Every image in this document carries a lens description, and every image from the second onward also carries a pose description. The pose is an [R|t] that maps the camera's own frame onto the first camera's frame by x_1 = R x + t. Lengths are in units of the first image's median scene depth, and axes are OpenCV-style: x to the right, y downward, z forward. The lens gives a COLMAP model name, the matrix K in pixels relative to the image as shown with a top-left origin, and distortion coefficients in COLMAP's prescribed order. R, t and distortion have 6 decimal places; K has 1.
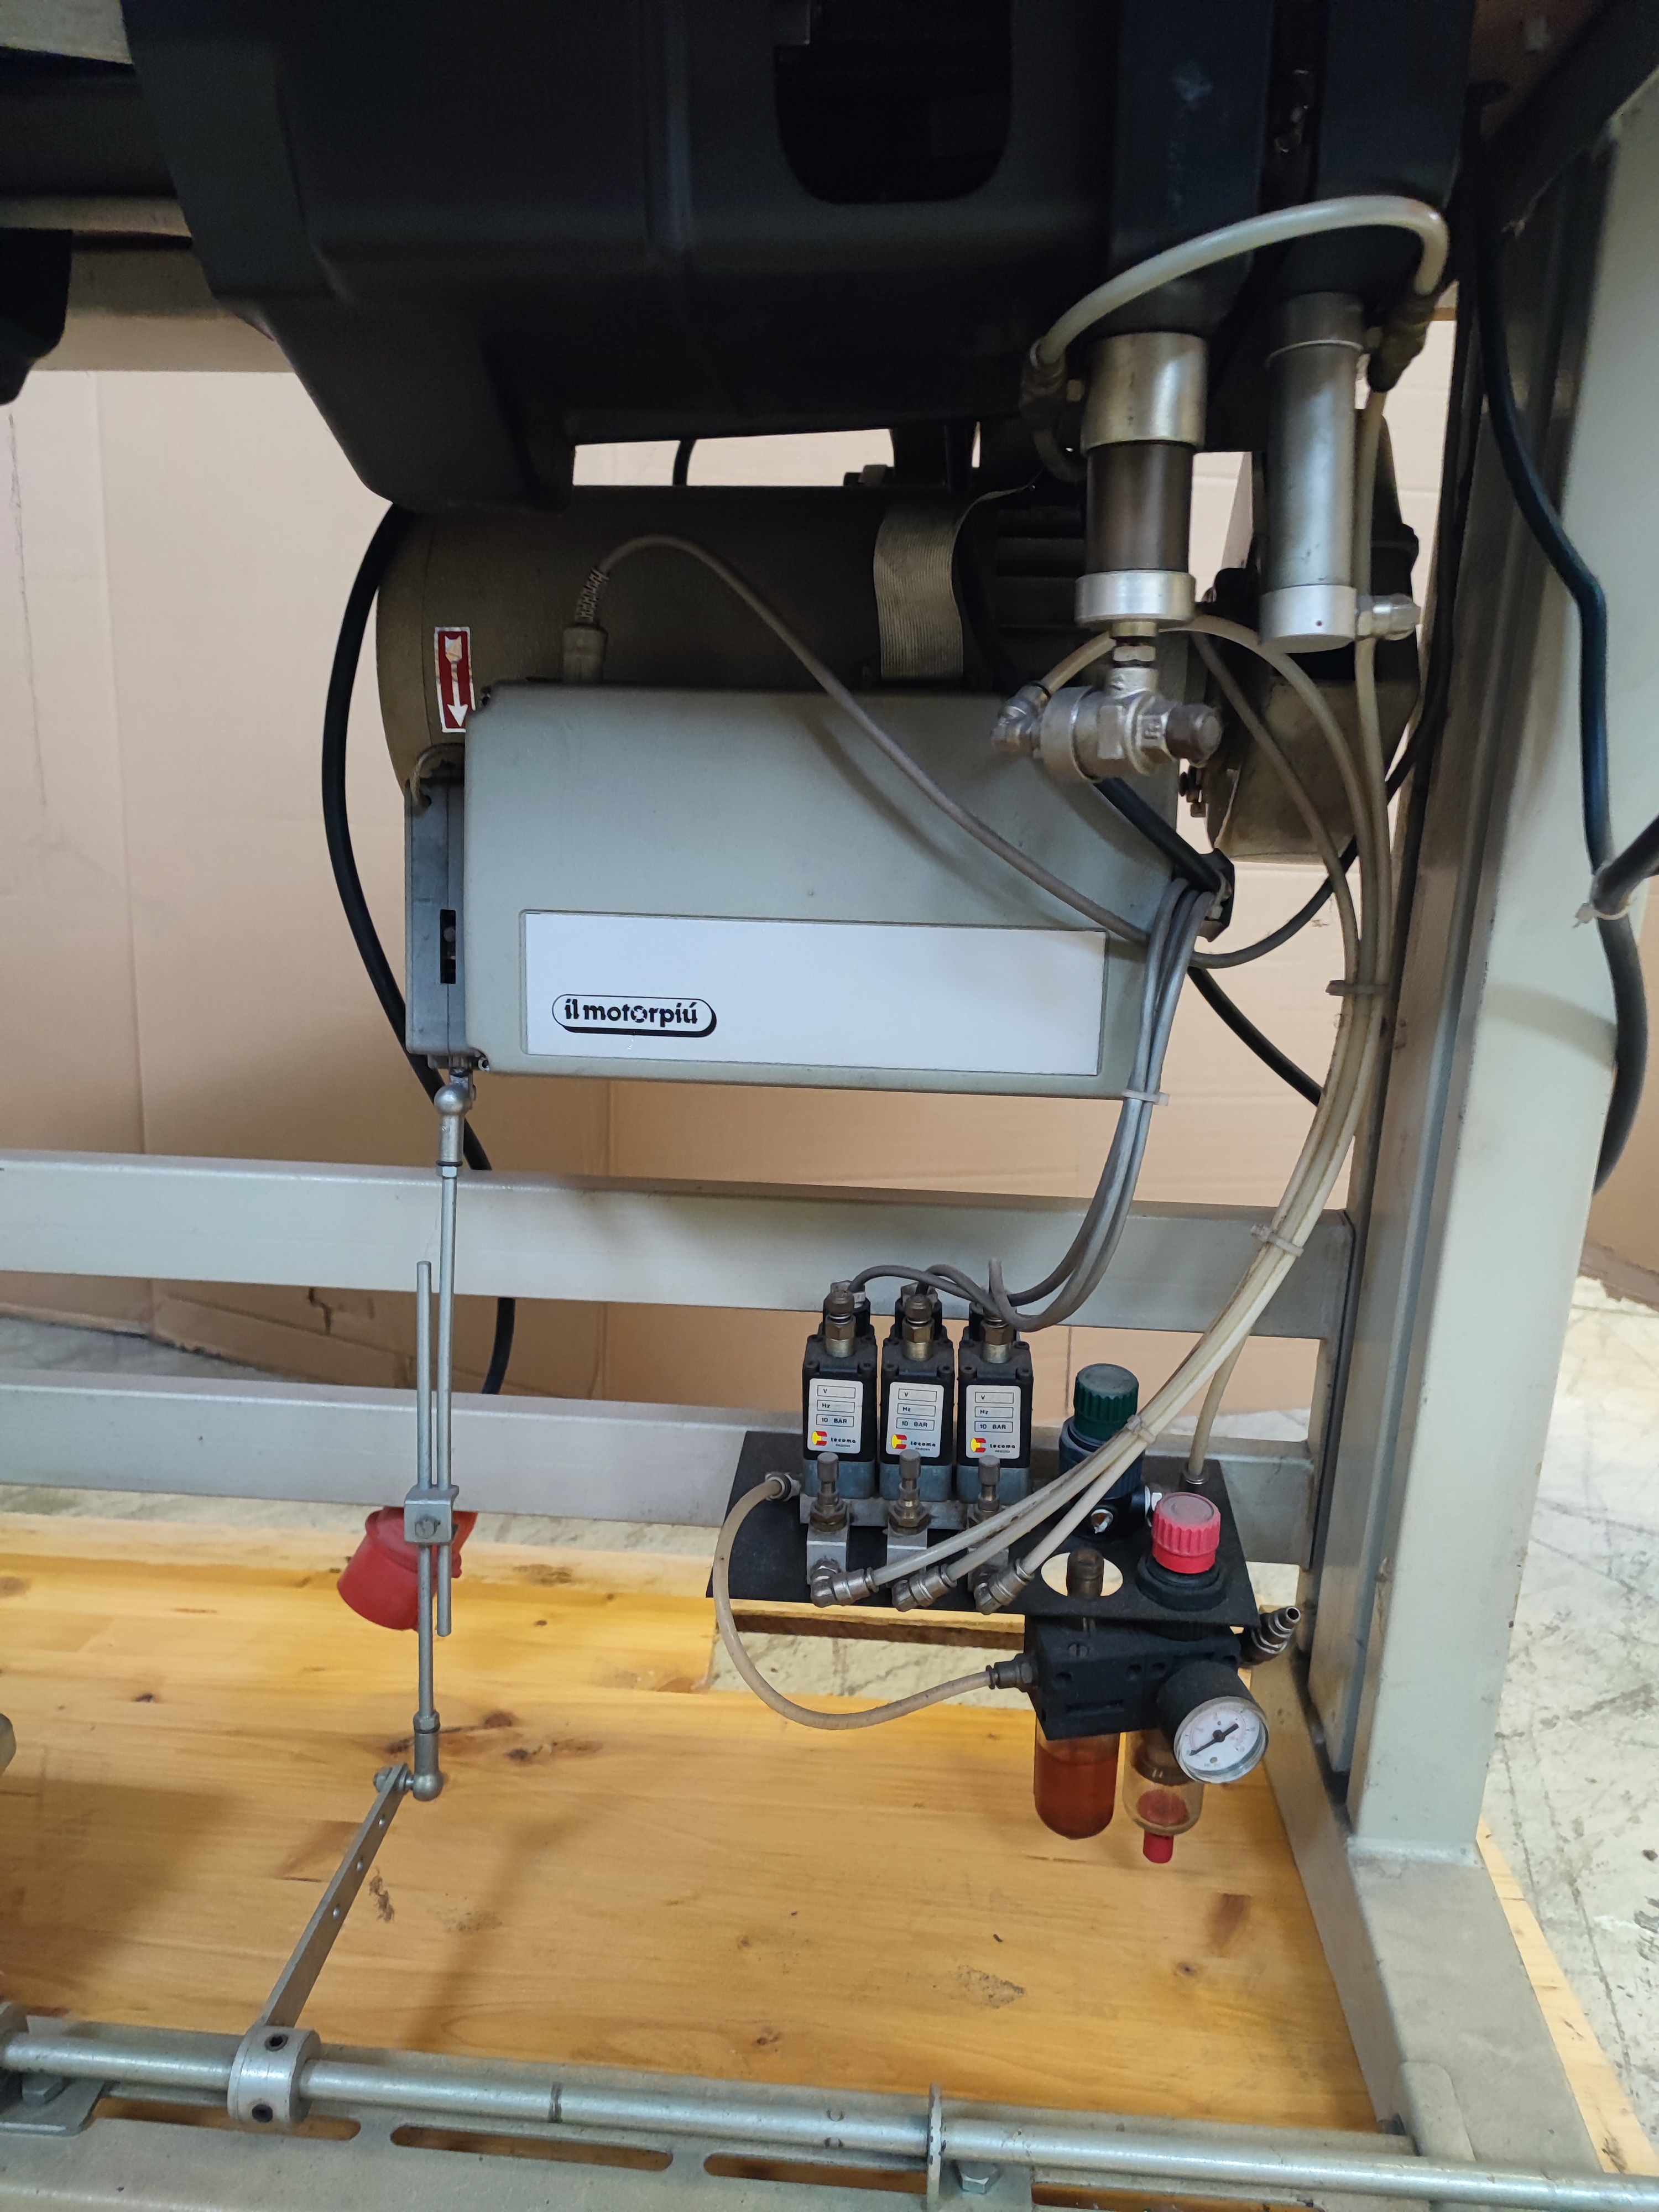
lens RADIAL K [[1603.5, 0, 819.9], [0, 1603.5, 1103.8], [0, 0, 1]] dist [0.028397, -0.040487]
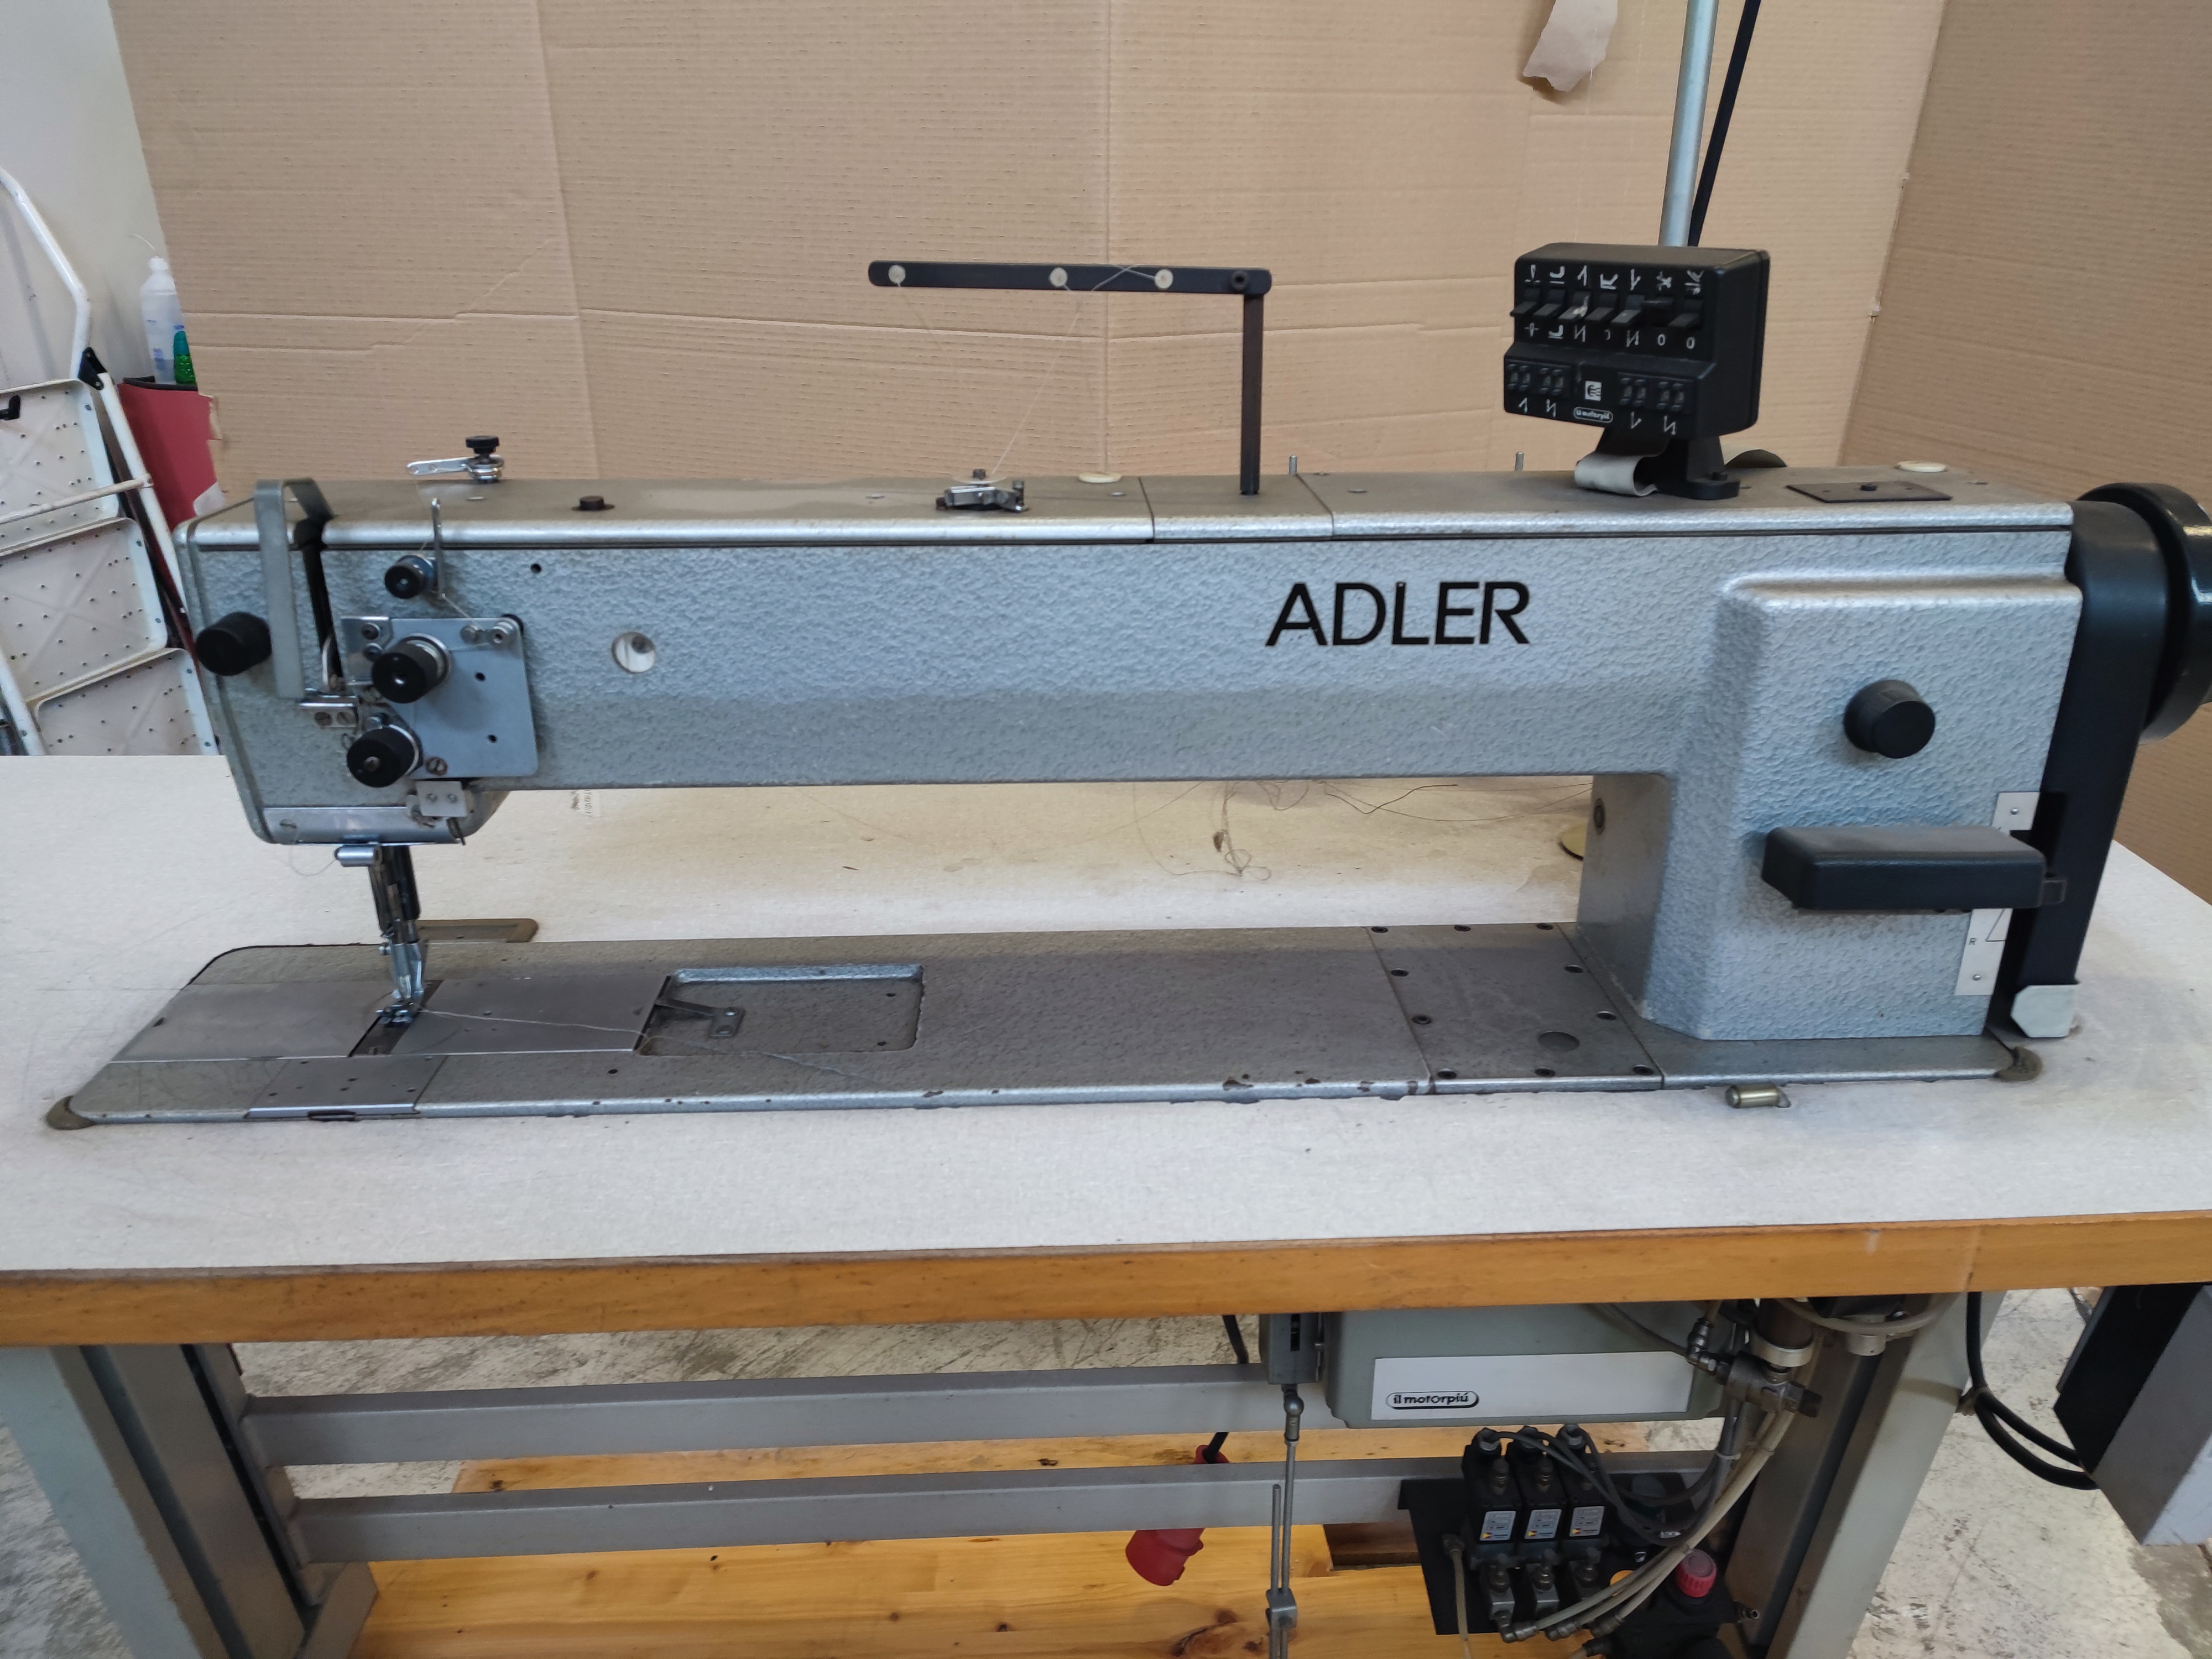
lens RADIAL K [[1584.0, 0, 1096.4], [0, 1584.0, 825.1], [0, 0, 1]] dist [0.028296, 0.006200]
pose [[0.990696, -0.078551, 0.111137, -0.562800], [0.051051, 0.971480, 0.231562, -0.983336], [-0.126157, -0.223734, 0.966451, -0.464038]]
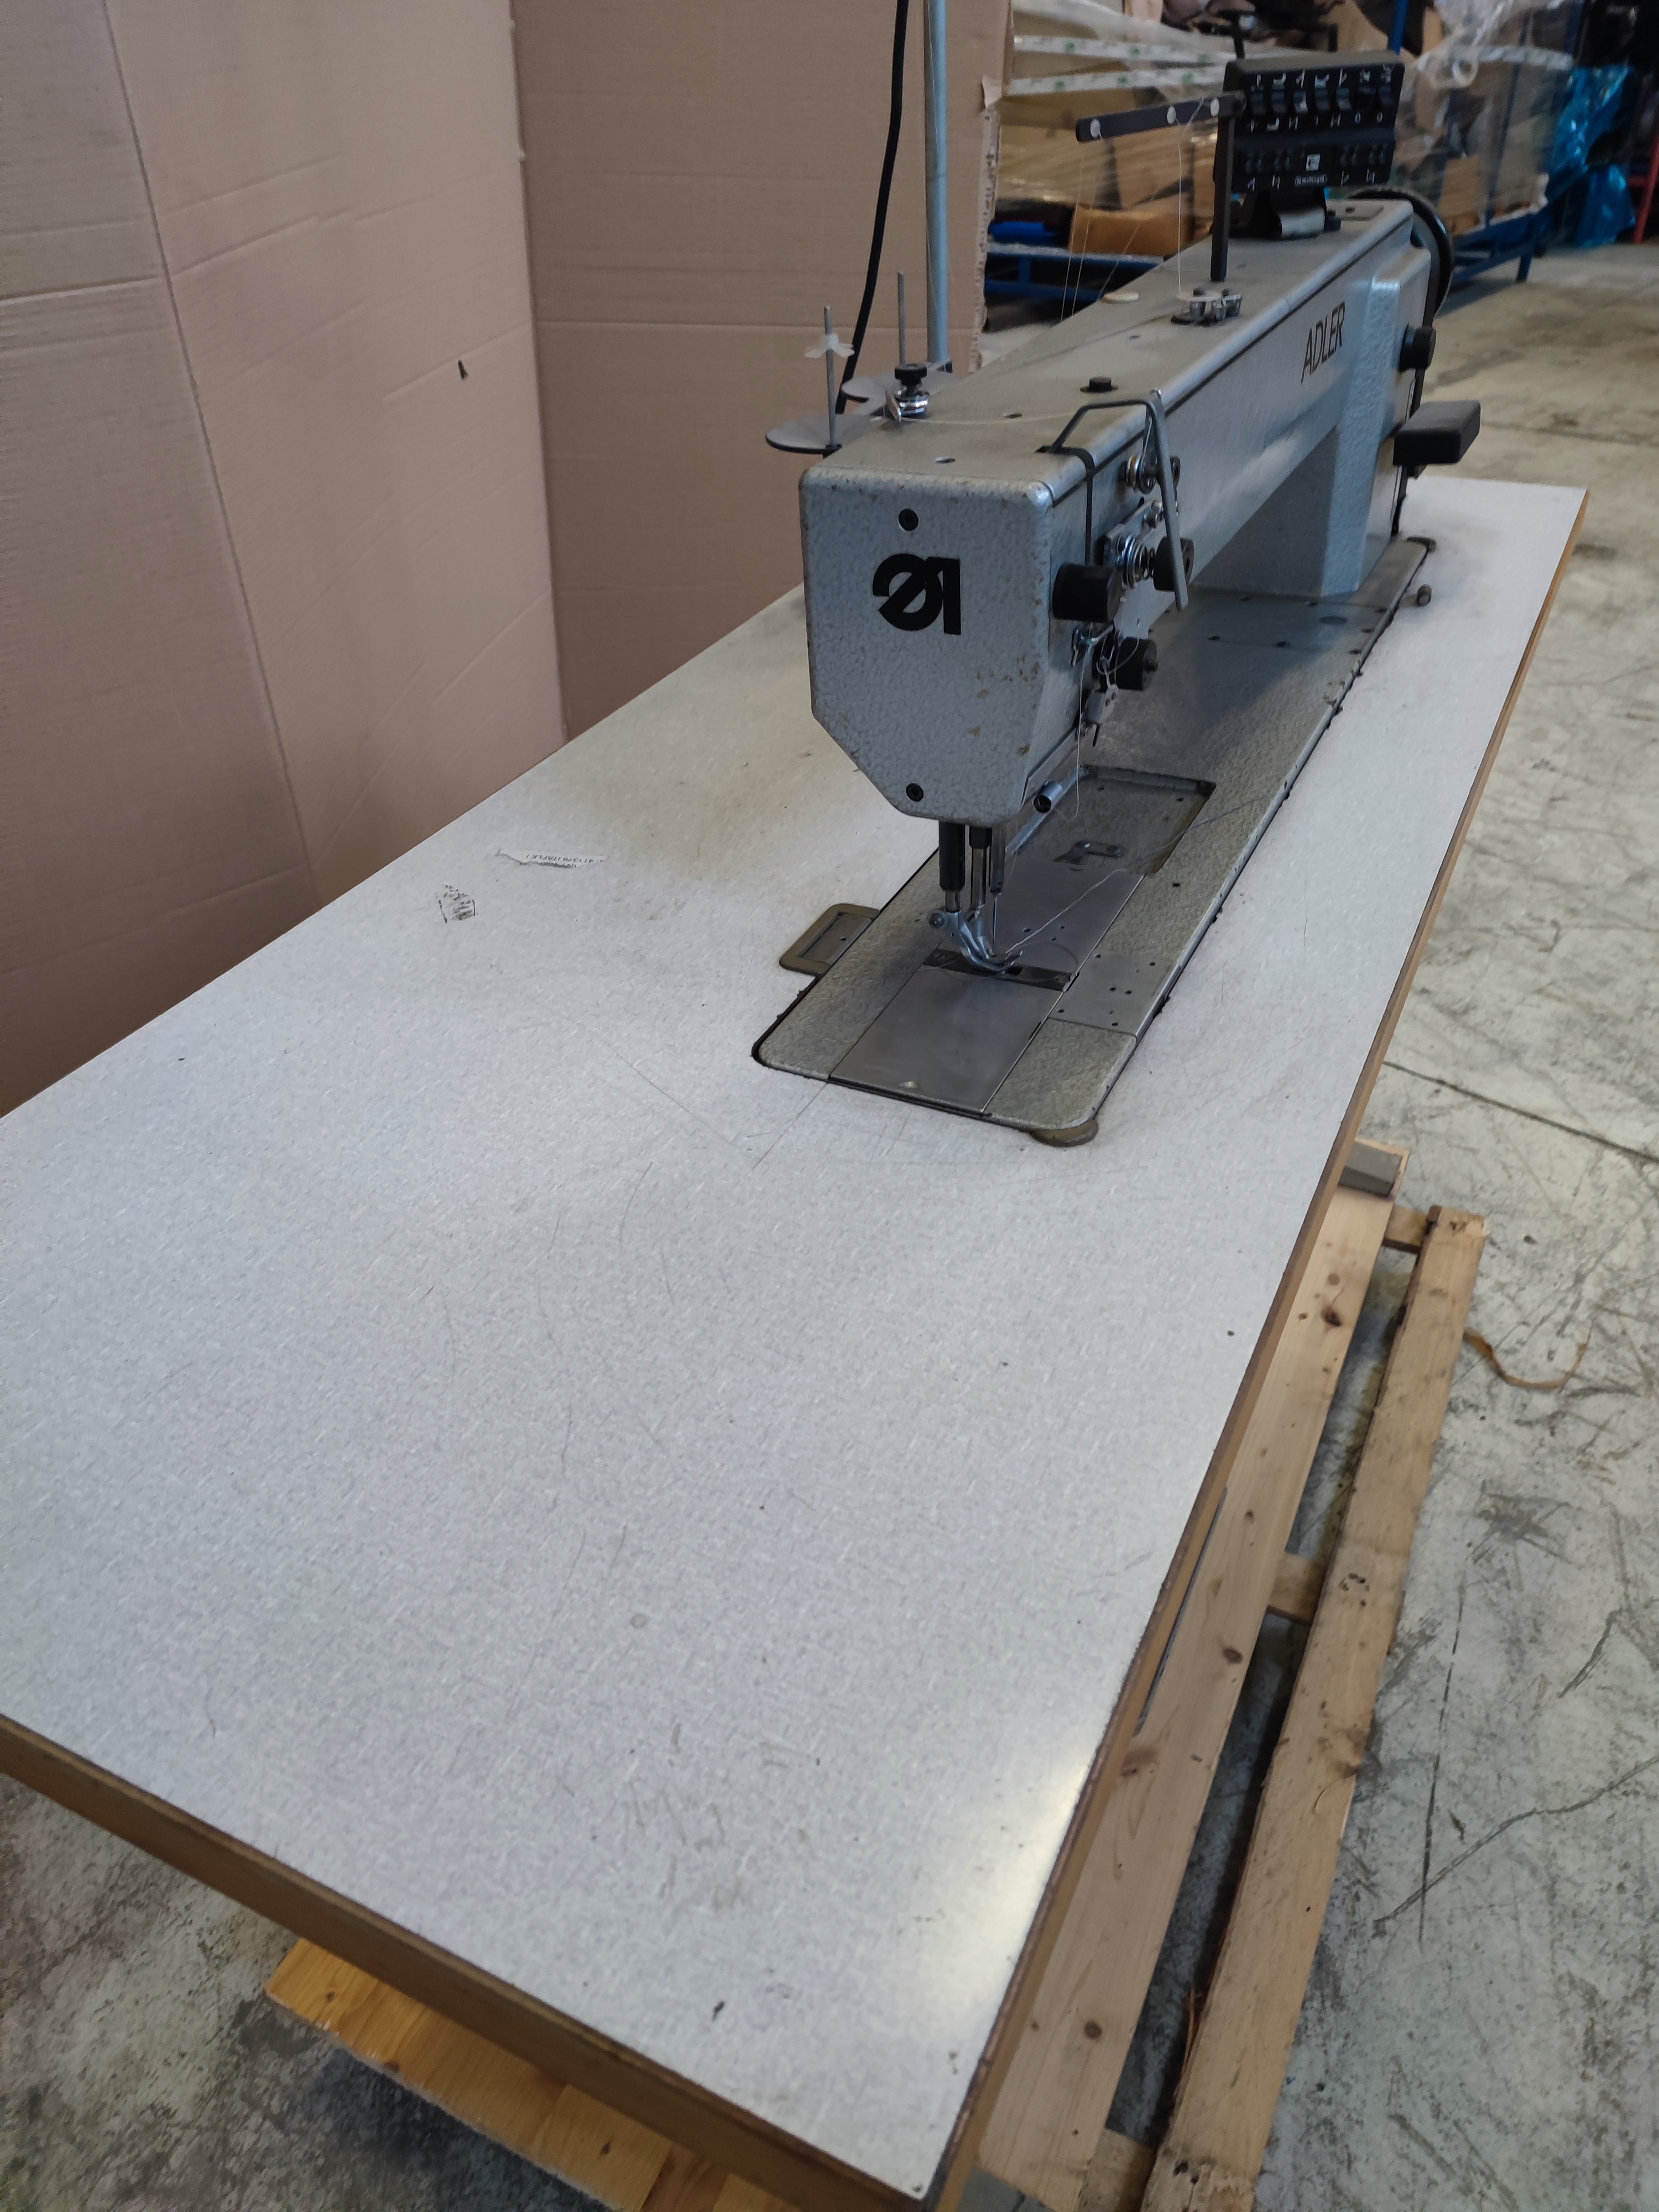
lens RADIAL K [[1603.5, 0, 819.9], [0, 1603.5, 1103.8], [0, 0, 1]] dist [0.028397, -0.040487]
pose [[0.351408, -0.580559, 0.734482, -2.015876], [0.208214, 0.813332, 0.543266, -1.217749], [-0.912776, -0.037978, 0.406692, 0.361969]]
